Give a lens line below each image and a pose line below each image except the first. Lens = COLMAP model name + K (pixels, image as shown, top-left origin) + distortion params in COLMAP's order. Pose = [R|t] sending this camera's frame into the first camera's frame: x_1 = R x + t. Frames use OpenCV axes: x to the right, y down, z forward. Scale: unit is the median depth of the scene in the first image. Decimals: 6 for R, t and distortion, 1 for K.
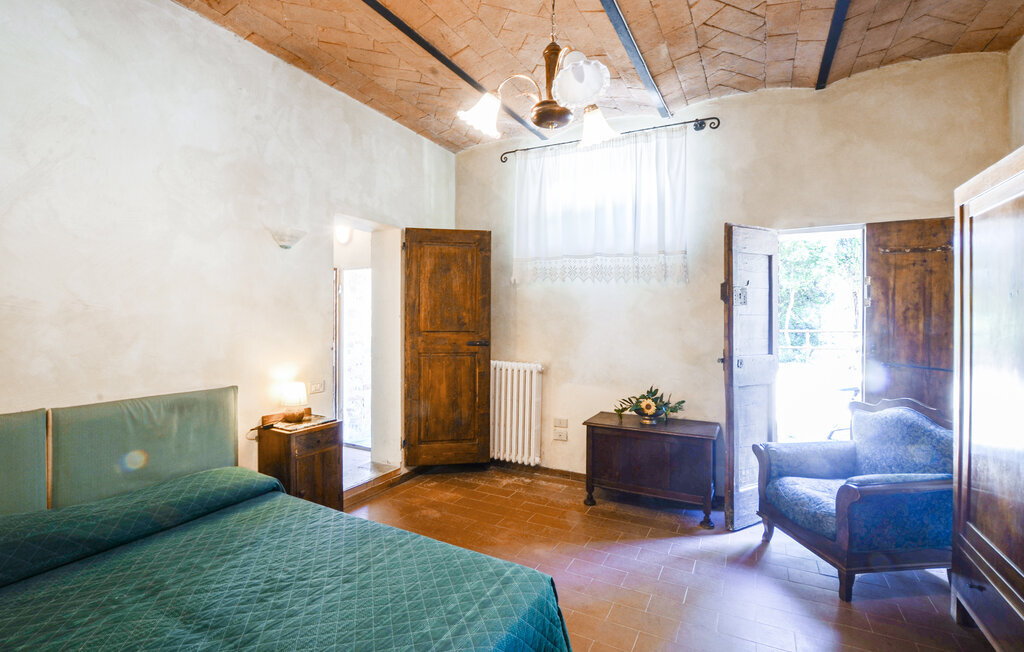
lens RADIAL K [[470.7, 0, 507.7], [0, 470.7, 320.8], [0, 0, 1]] dist [-0.022108, 0.000055]
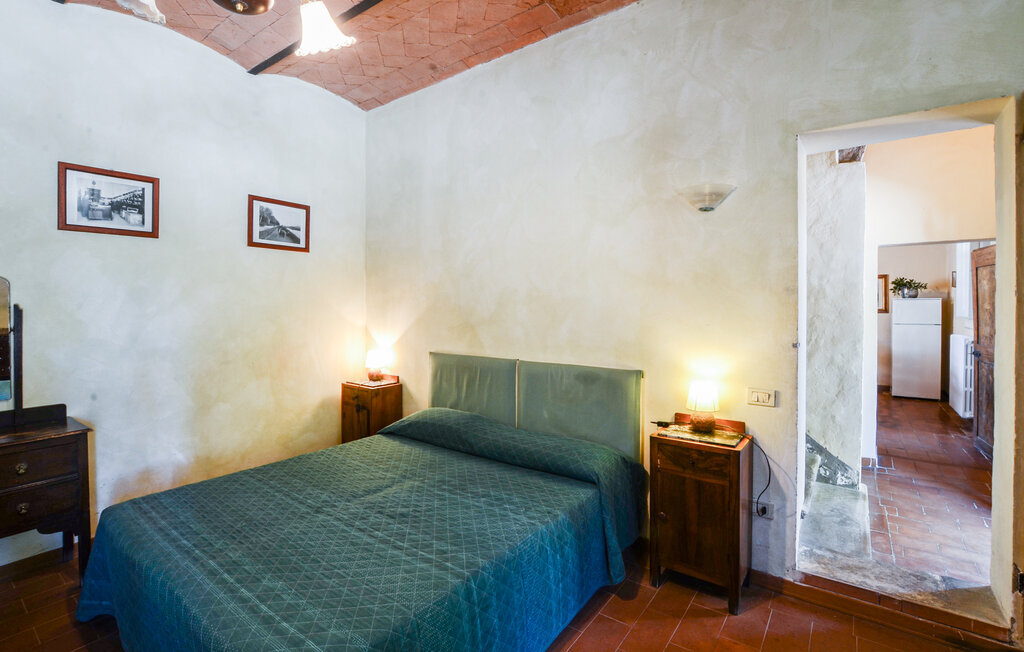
lens RADIAL K [[473.0, 0, 491.3], [0, 473.0, 308.4], [0, 0, 1]] dist [-0.023528, 0.000076]
pose [[-0.166082, 0.006766, -0.986089, 0.421503], [-0.001729, 0.999973, 0.007152, 0.006253], [0.986110, 0.002892, -0.166066, 0.877009]]
